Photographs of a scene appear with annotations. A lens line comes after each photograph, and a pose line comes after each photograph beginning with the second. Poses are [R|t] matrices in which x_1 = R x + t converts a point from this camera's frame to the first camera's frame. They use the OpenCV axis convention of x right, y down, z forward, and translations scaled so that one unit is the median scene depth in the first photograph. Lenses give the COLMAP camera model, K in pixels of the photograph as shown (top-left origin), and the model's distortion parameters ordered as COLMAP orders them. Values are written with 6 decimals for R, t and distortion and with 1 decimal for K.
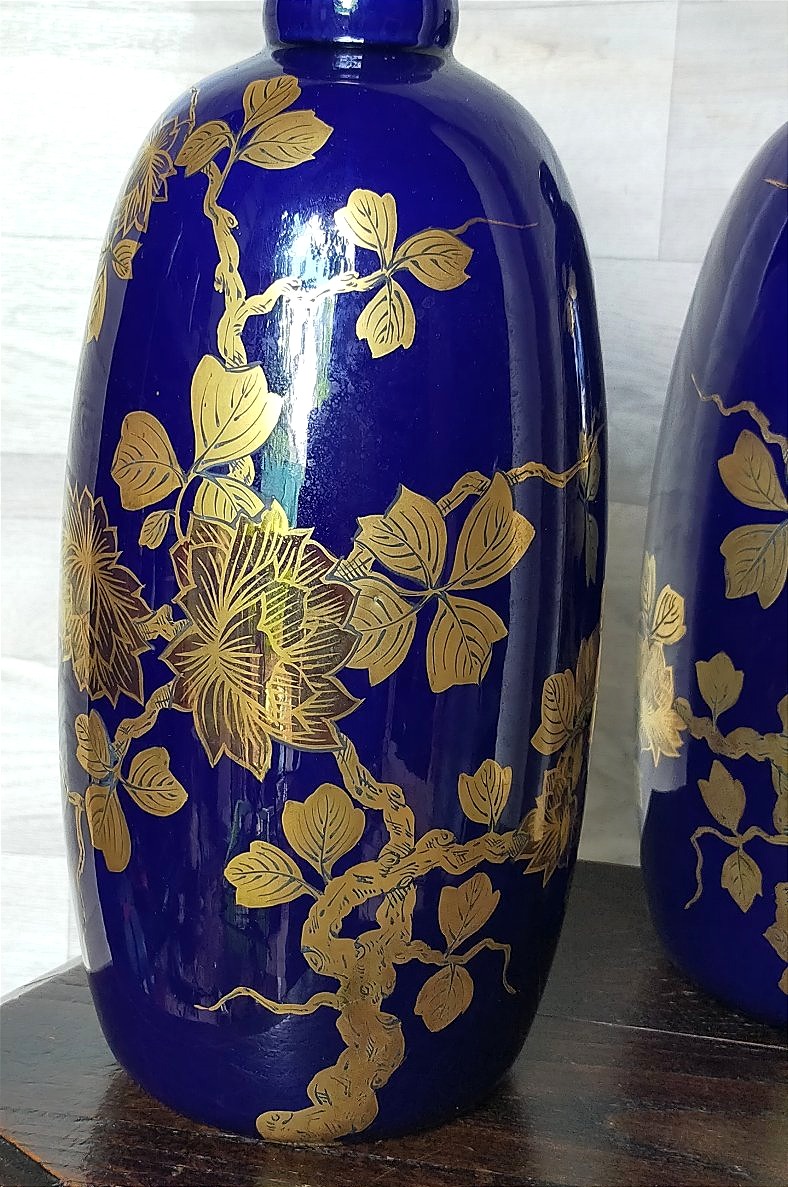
lens RADIAL K [[1902.0, 0, 290.0], [0, 1902.0, 618.3], [0, 0, 1]] dist [0.061409, 0.064938]
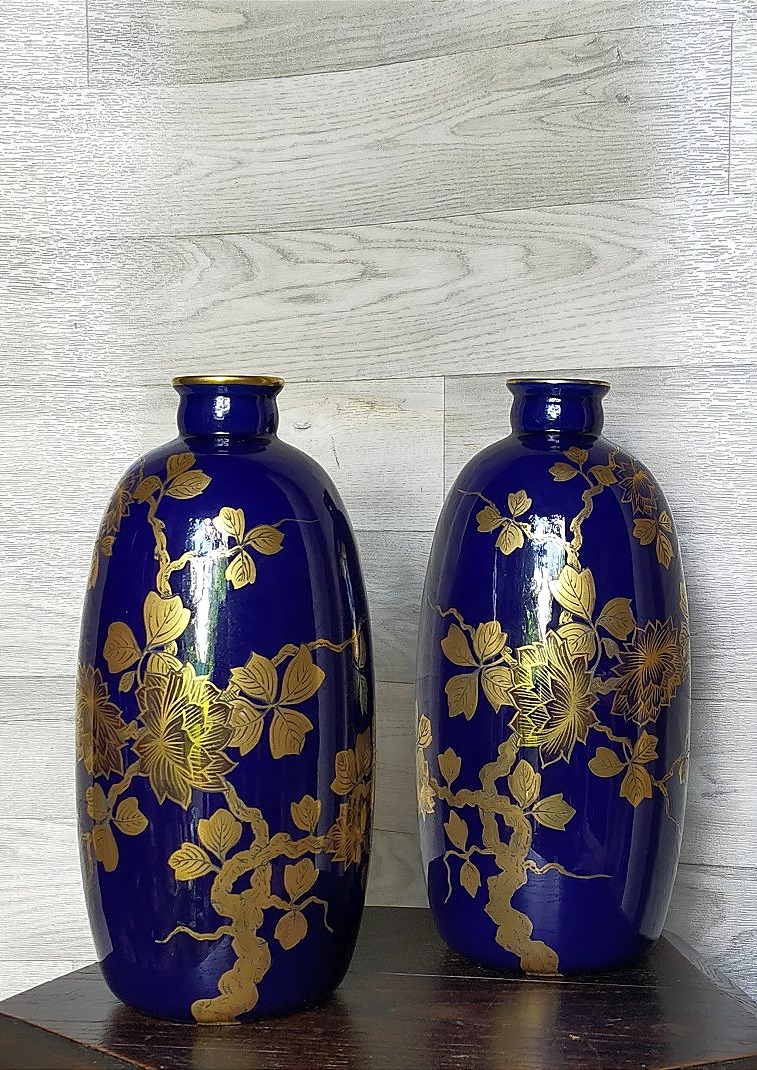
lens RADIAL K [[1732.0, 0, 420.5], [0, 1732.0, 536.9], [0, 0, 1]] dist [0.028515, -0.008078]
pose [[0.994342, -0.038180, 0.099132, 0.056686], [0.055572, 0.982260, -0.179103, 0.141429], [-0.090535, 0.183598, 0.978823, -0.782370]]
